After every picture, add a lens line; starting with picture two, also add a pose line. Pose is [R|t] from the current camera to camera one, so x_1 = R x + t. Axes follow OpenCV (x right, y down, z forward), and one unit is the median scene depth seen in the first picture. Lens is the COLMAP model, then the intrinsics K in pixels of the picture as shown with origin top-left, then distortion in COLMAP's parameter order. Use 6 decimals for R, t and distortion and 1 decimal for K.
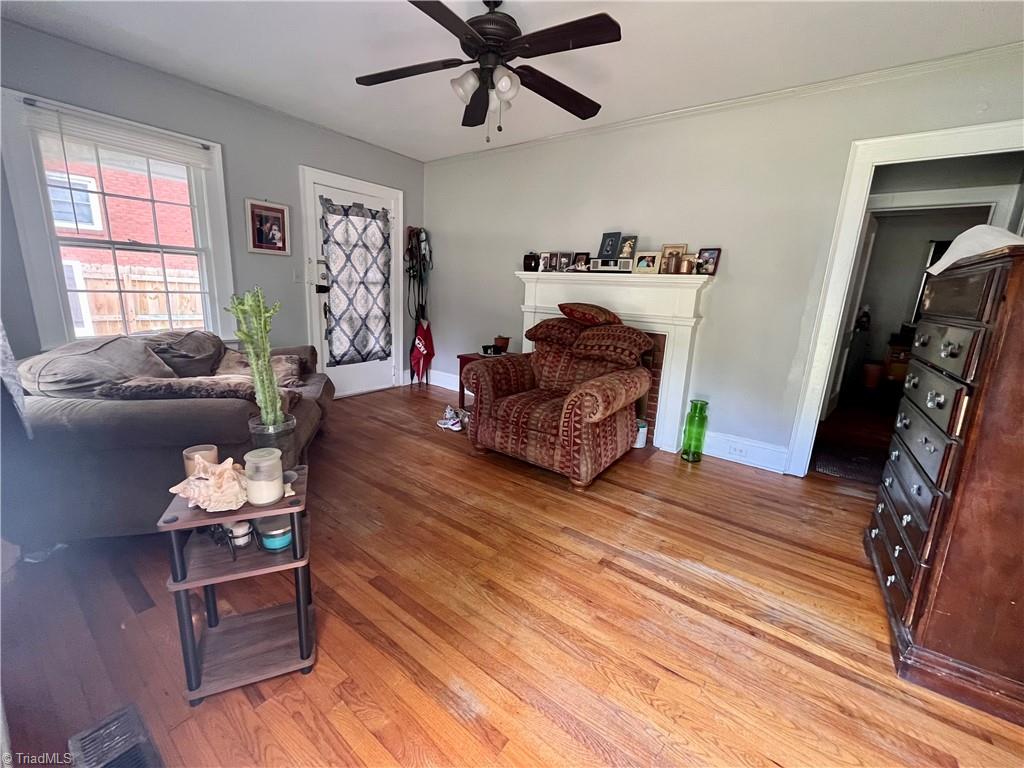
lens RADIAL K [[418.0, 0, 512.0], [0, 418.0, 384.0], [0, 0, 1]] dist [-0.000980, -0.000113]
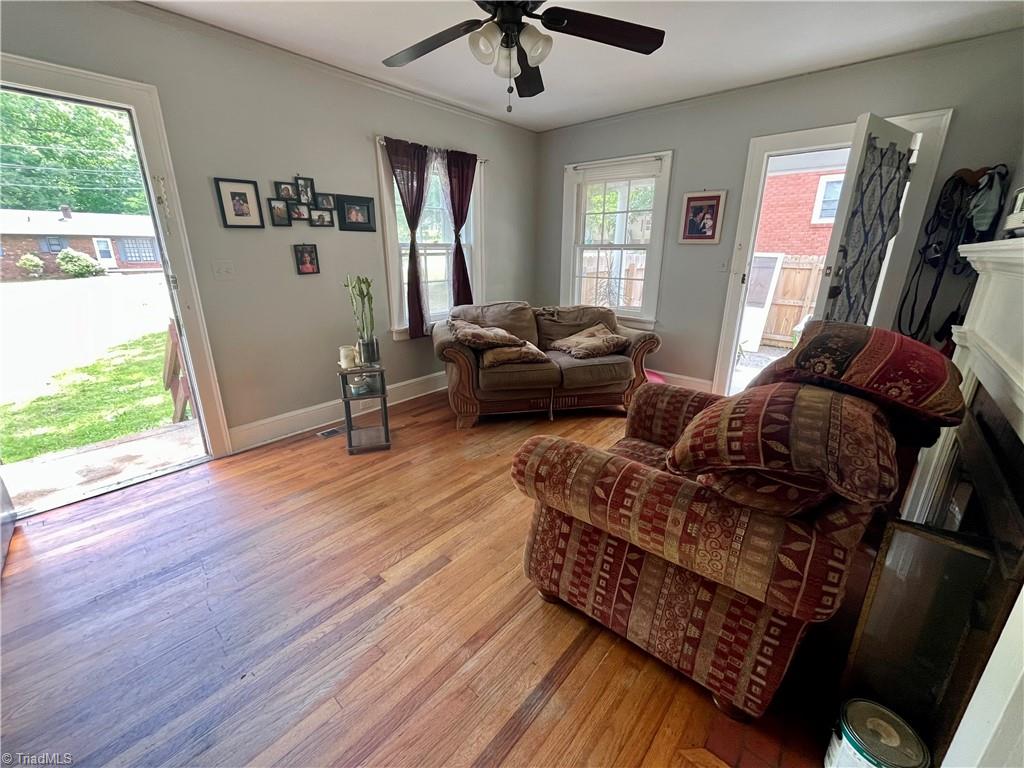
lens RADIAL K [[418.0, 0, 512.0], [0, 418.0, 384.0], [0, 0, 1]] dist [-0.000980, -0.000113]
pose [[-0.072551, 0.259318, -0.963063, 0.680322], [-0.235171, 0.933933, 0.269190, -0.202845], [0.969242, 0.246015, -0.006774, 0.833064]]
